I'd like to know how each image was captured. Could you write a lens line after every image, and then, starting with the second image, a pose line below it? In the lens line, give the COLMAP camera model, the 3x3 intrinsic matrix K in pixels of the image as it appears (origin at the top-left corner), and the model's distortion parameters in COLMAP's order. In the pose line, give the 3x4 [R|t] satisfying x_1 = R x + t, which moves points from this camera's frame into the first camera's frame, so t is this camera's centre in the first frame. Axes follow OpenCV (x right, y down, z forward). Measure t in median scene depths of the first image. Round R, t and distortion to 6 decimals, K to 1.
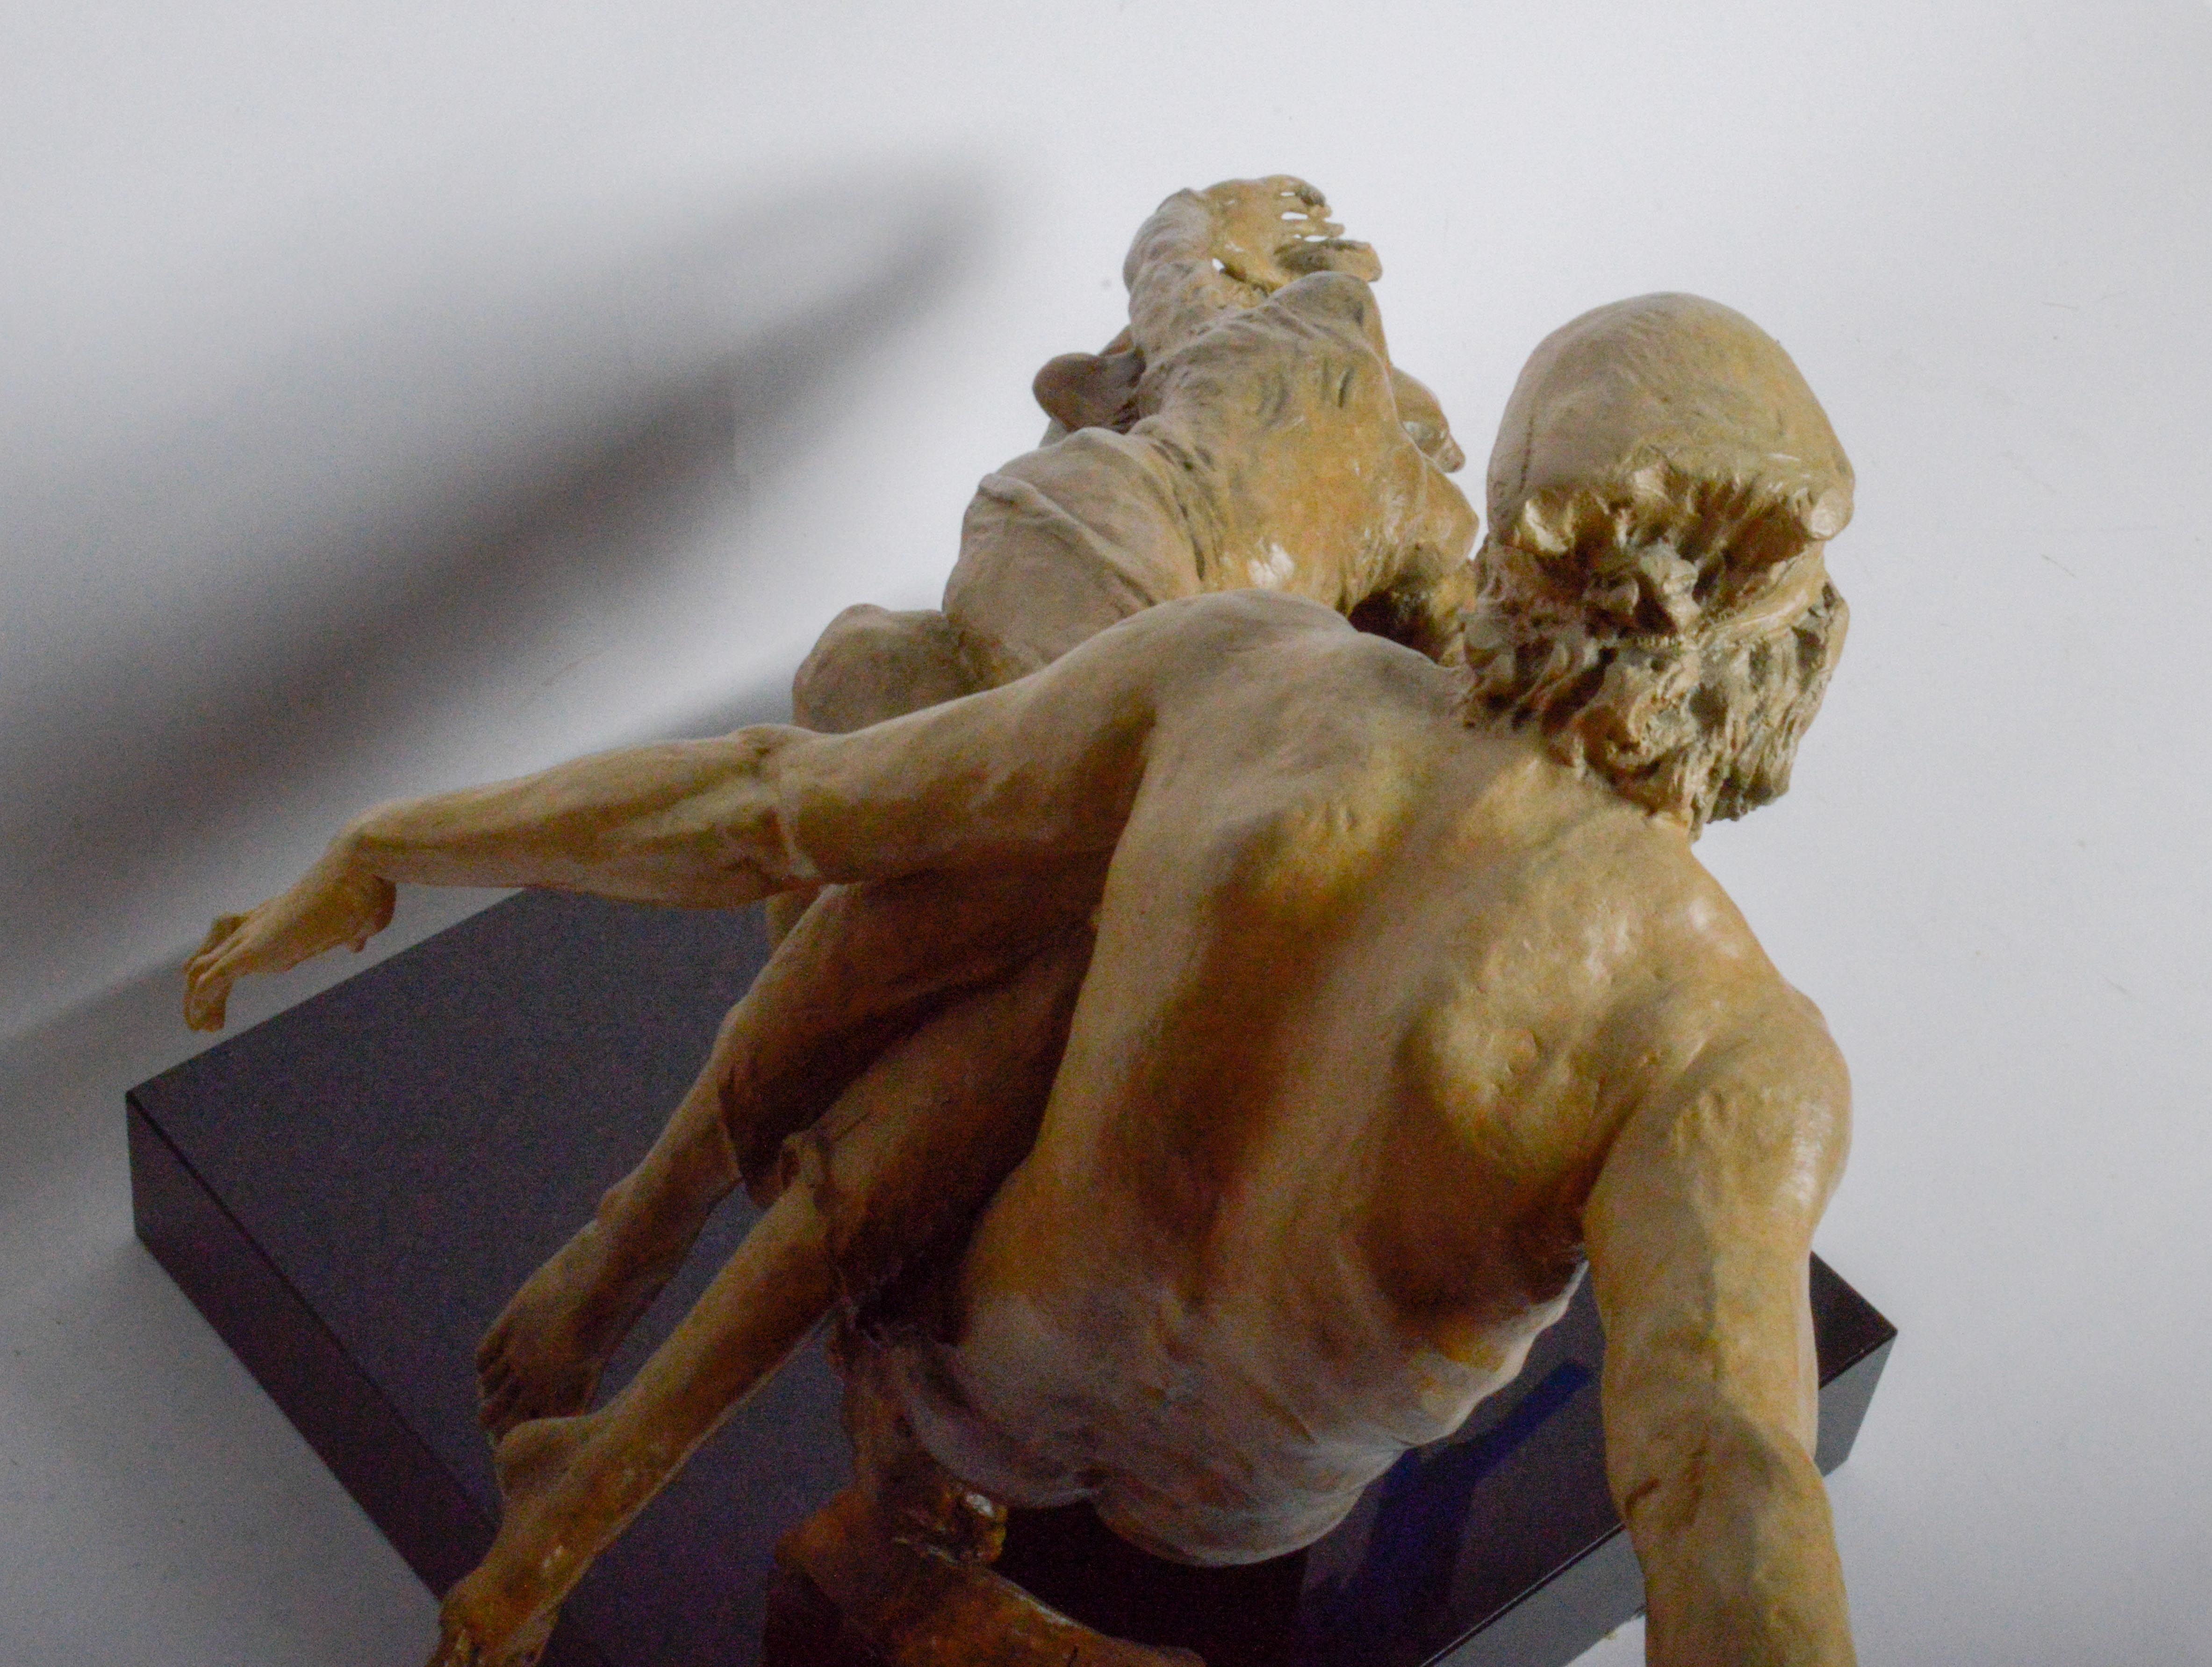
lens RADIAL K [[4345.8, 0, 1193.6], [0, 4345.8, 745.2], [0, 0, 1]] dist [0.015512, 0.000000]
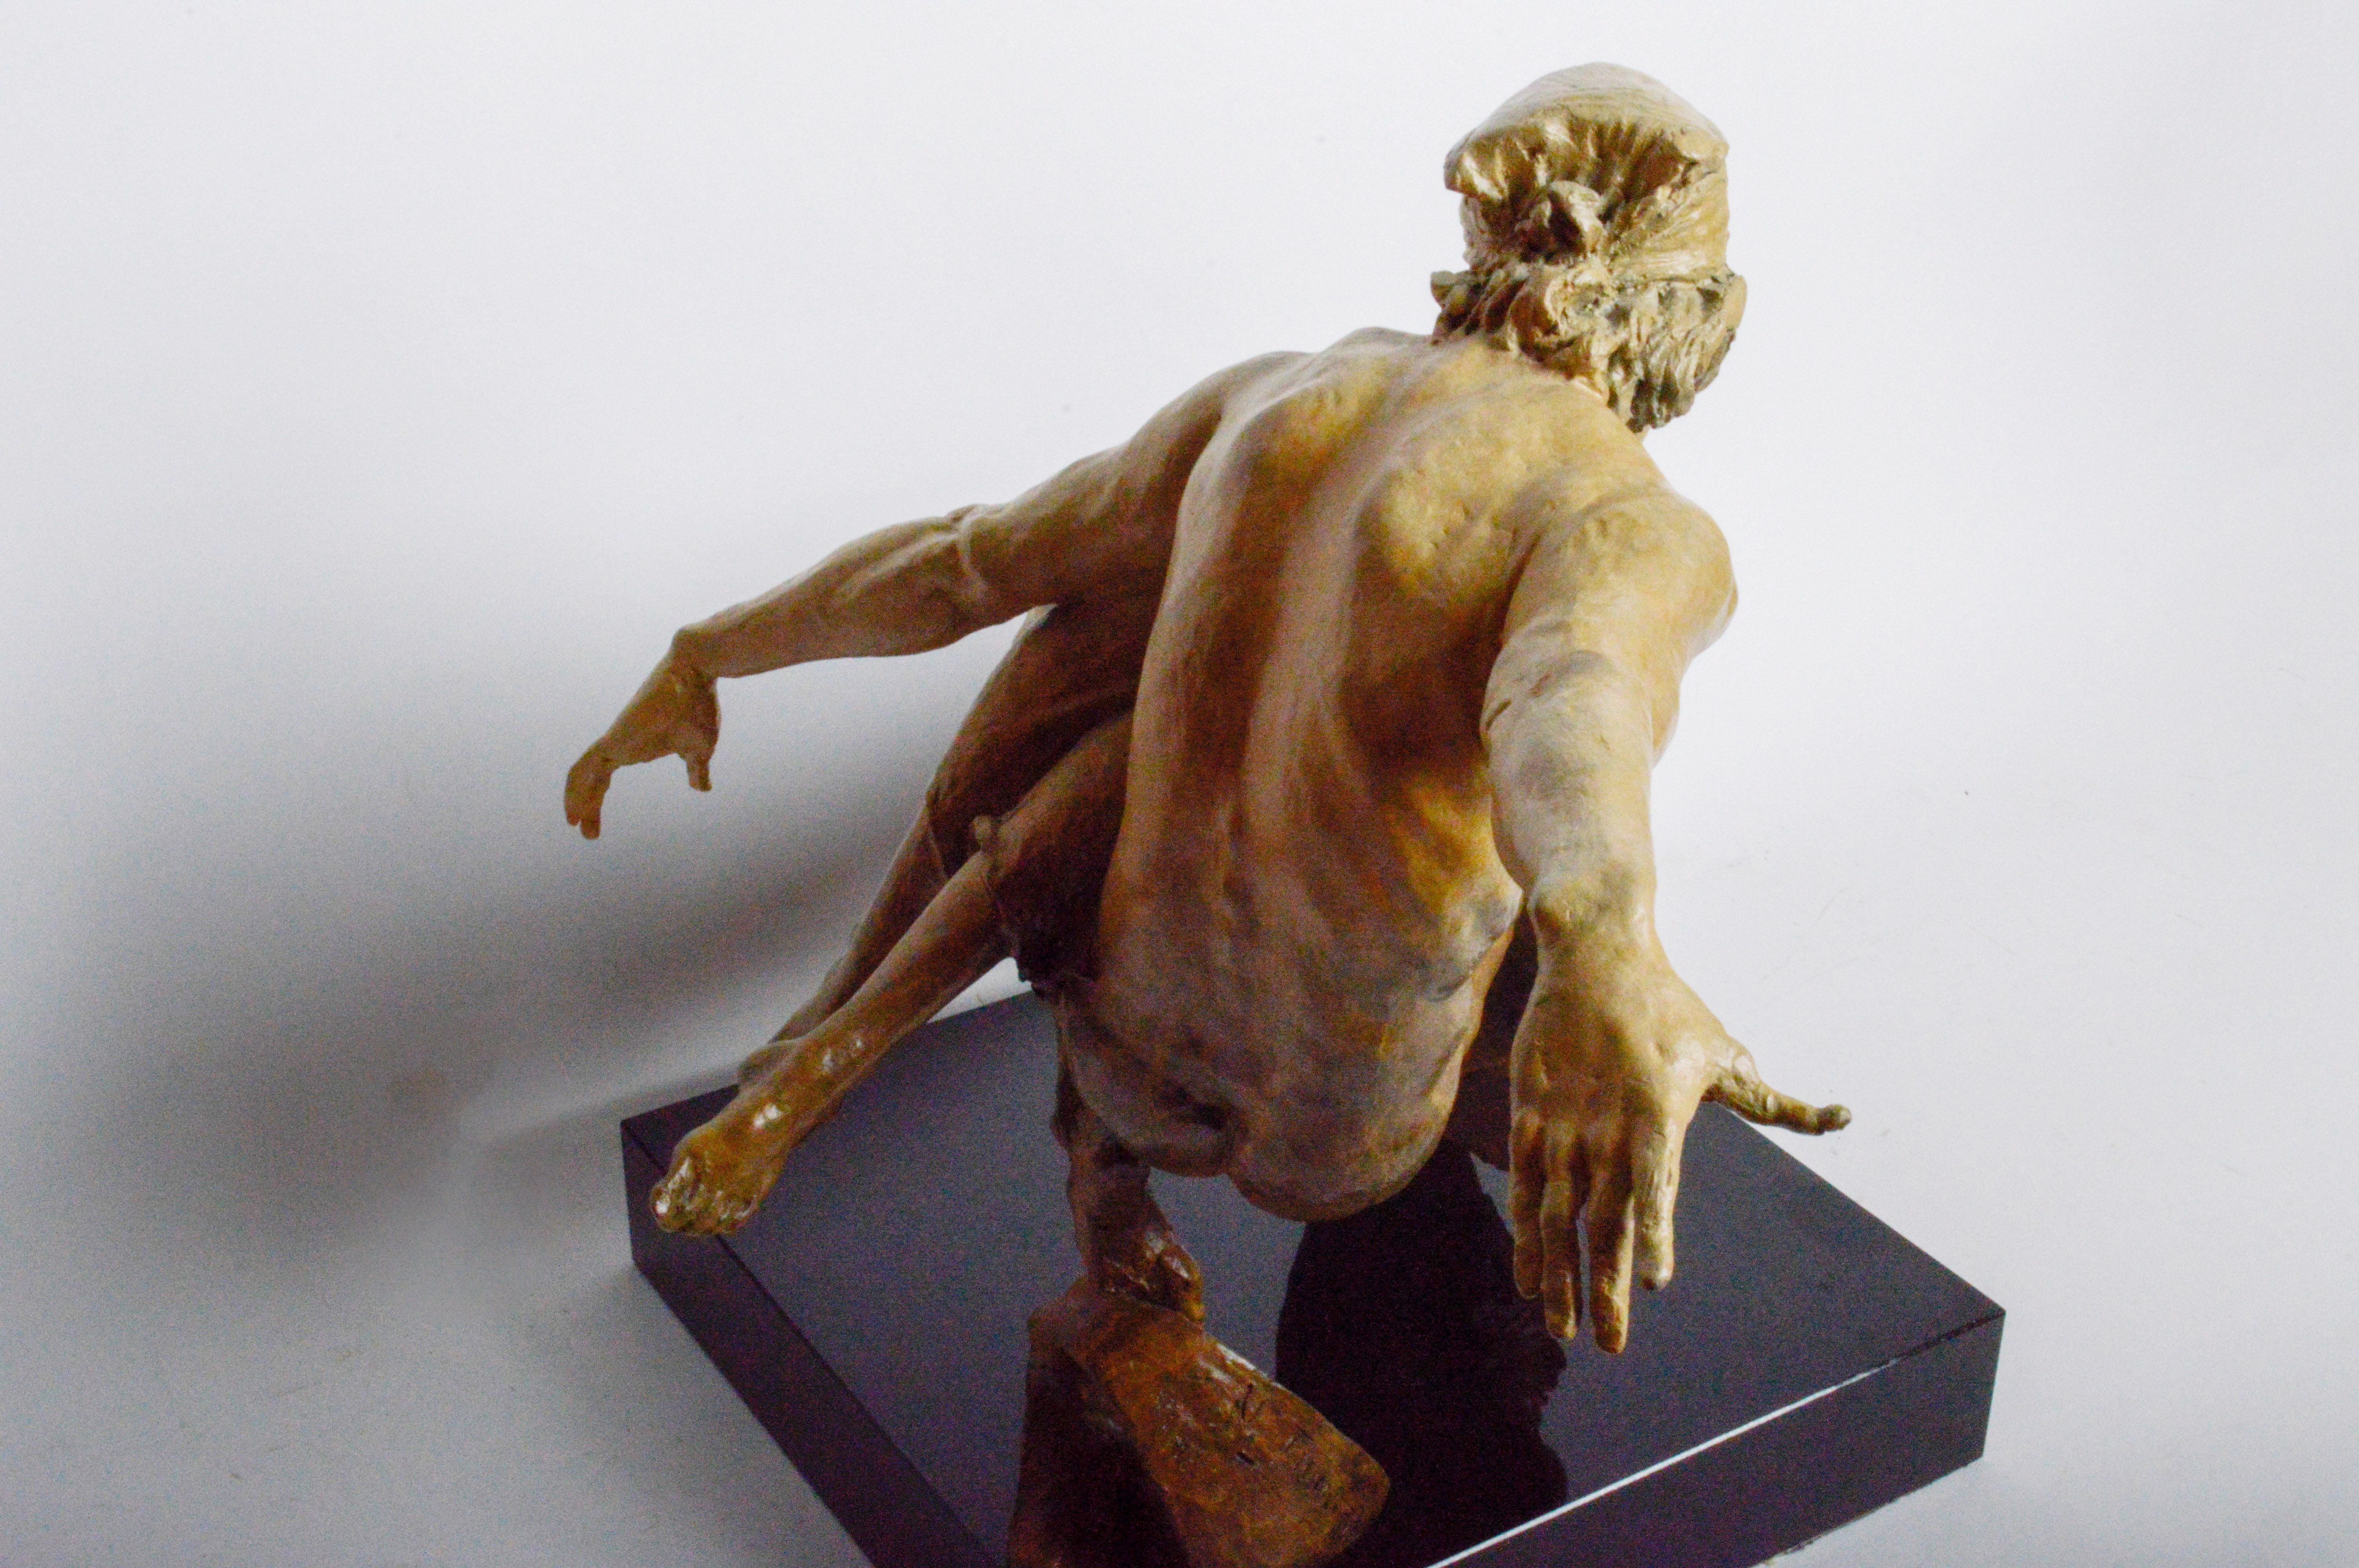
lens RADIAL K [[3121.9, 0, 1174.7], [0, 3121.9, 797.0], [0, 0, 1]] dist [-0.040235, 0.000000]
pose [[0.980989, -0.034447, -0.190981, 0.157715], [-0.026866, 0.950538, -0.309445, 0.406904], [0.192194, 0.308693, 0.931542, 0.161874]]
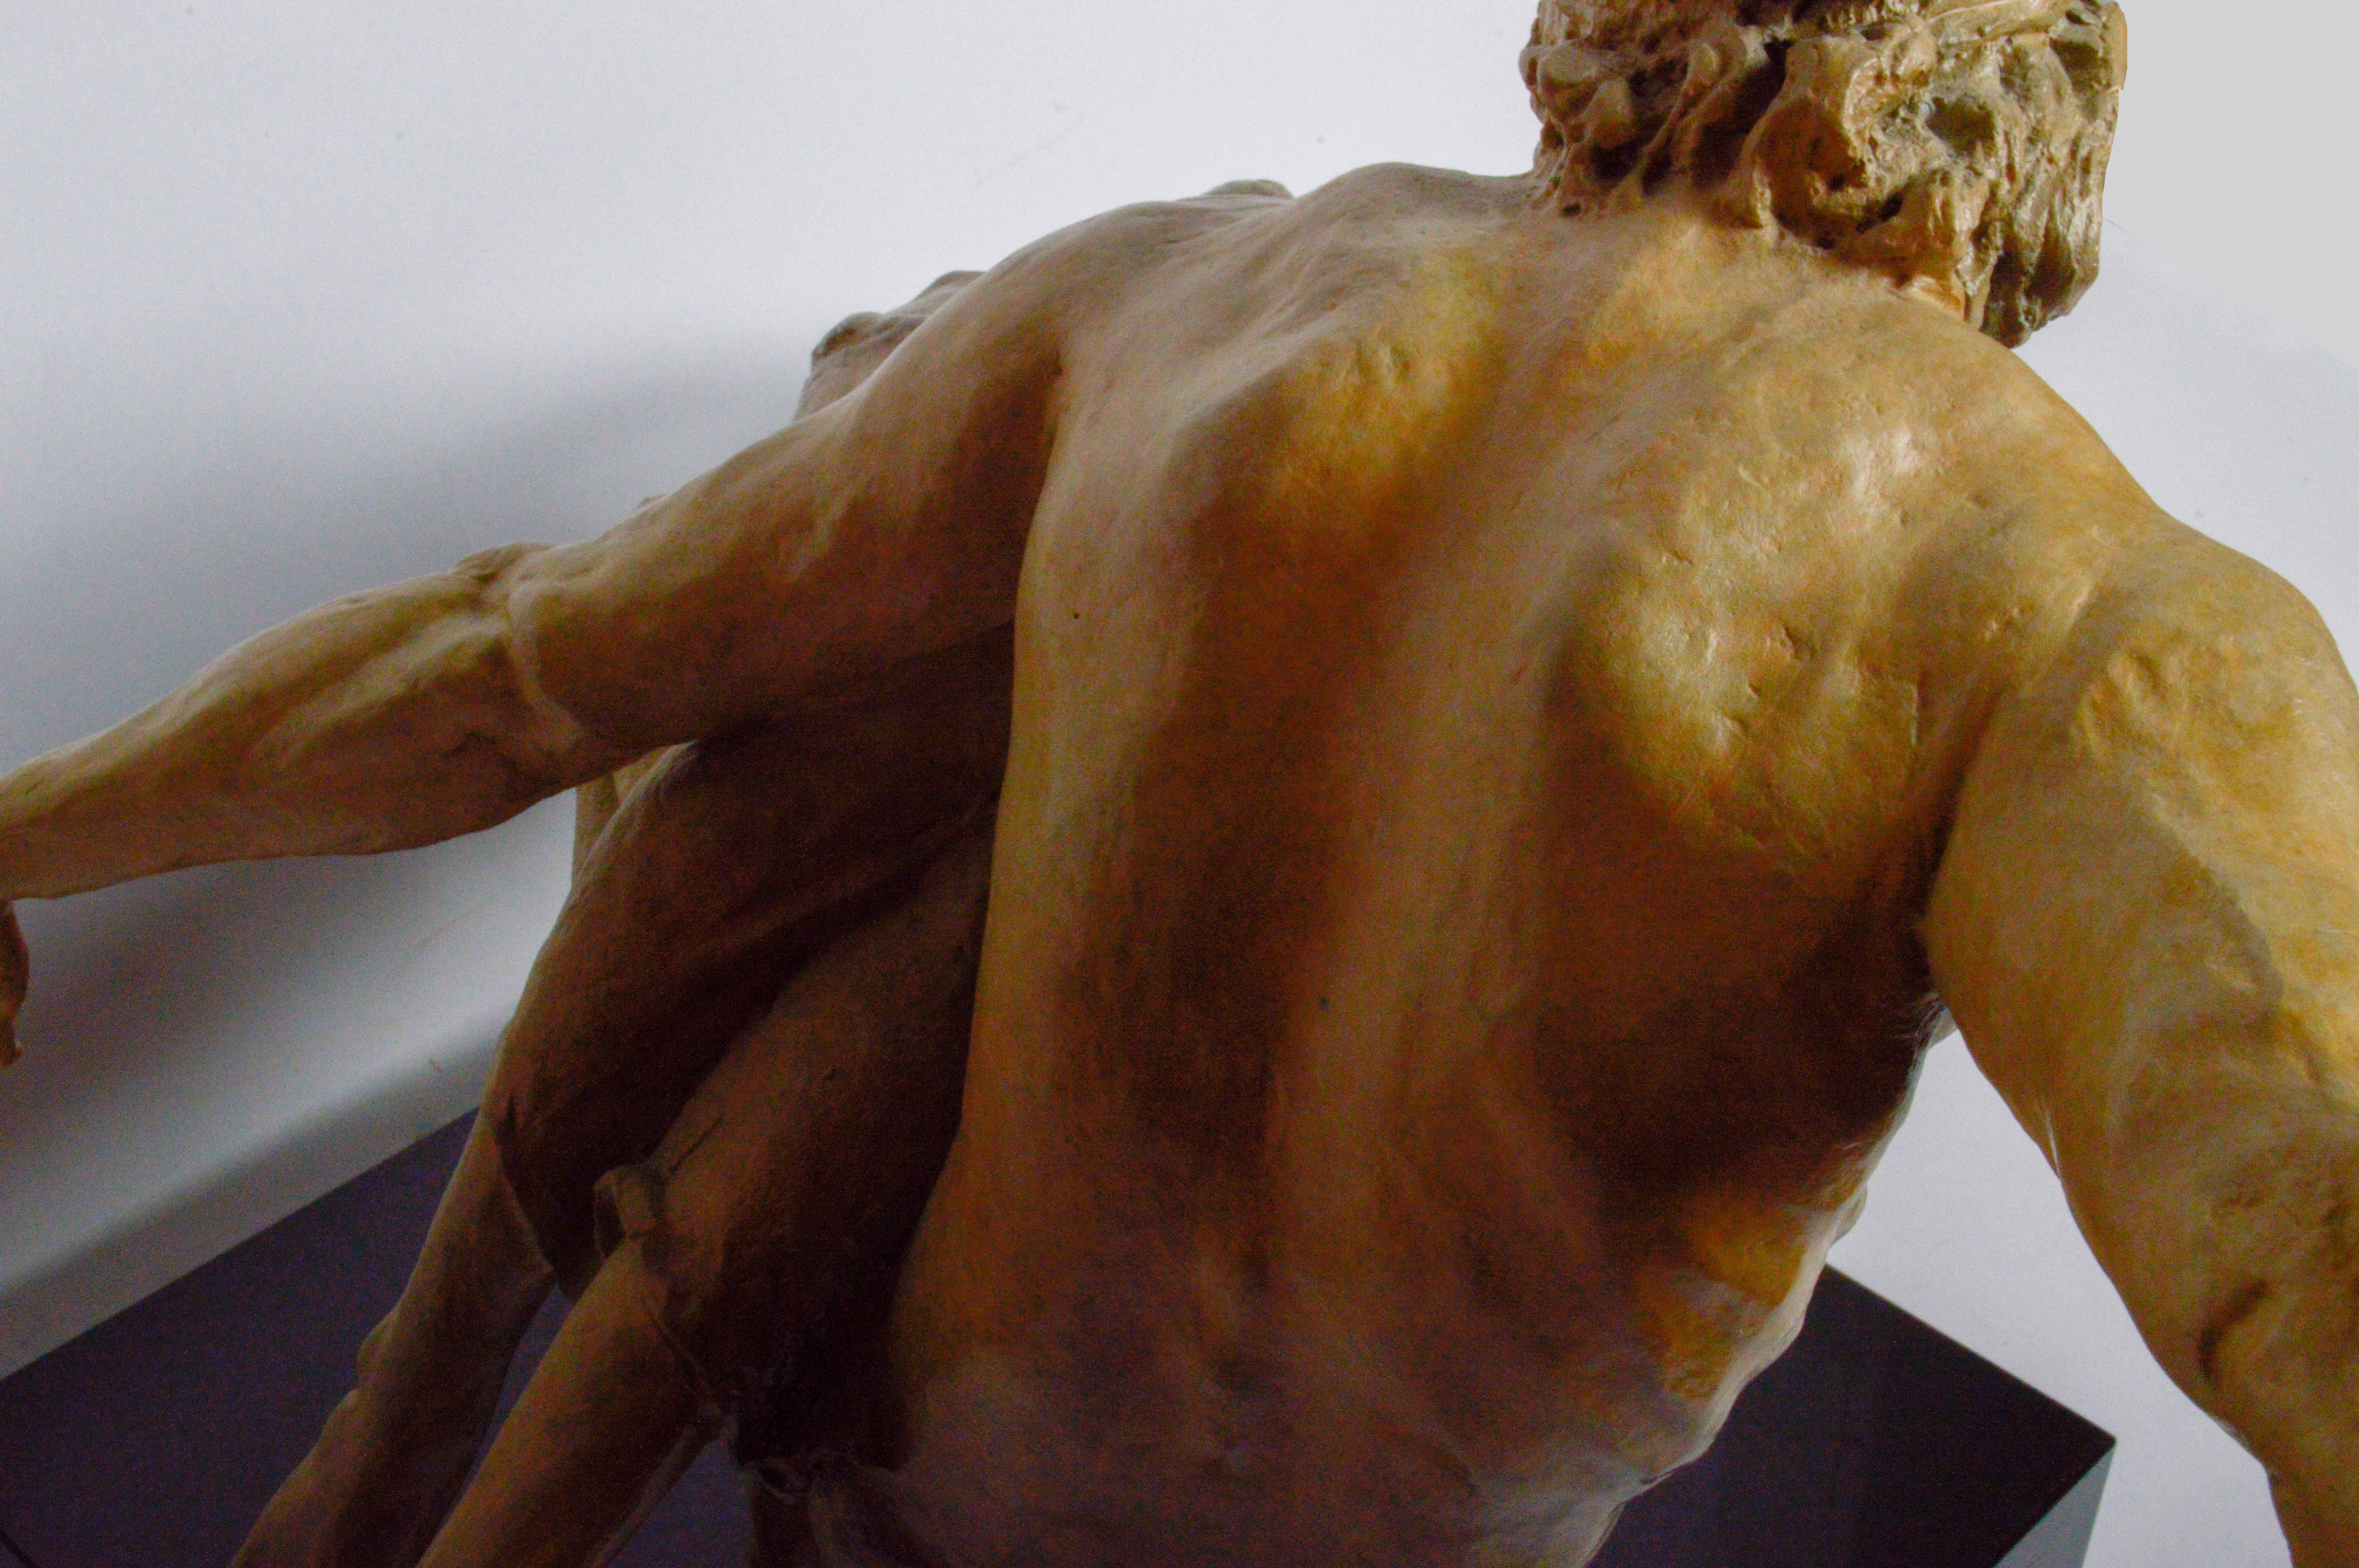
lens RADIAL K [[3323.3, 0, 1173.4], [0, 3323.3, 762.8], [0, 0, 1]] dist [-0.032709, 0.000000]
pose [[0.990645, -0.135337, 0.017484, -0.009333], [0.136332, 0.975961, -0.170040, 0.138957], [0.005949, 0.170833, 0.985282, 0.552254]]
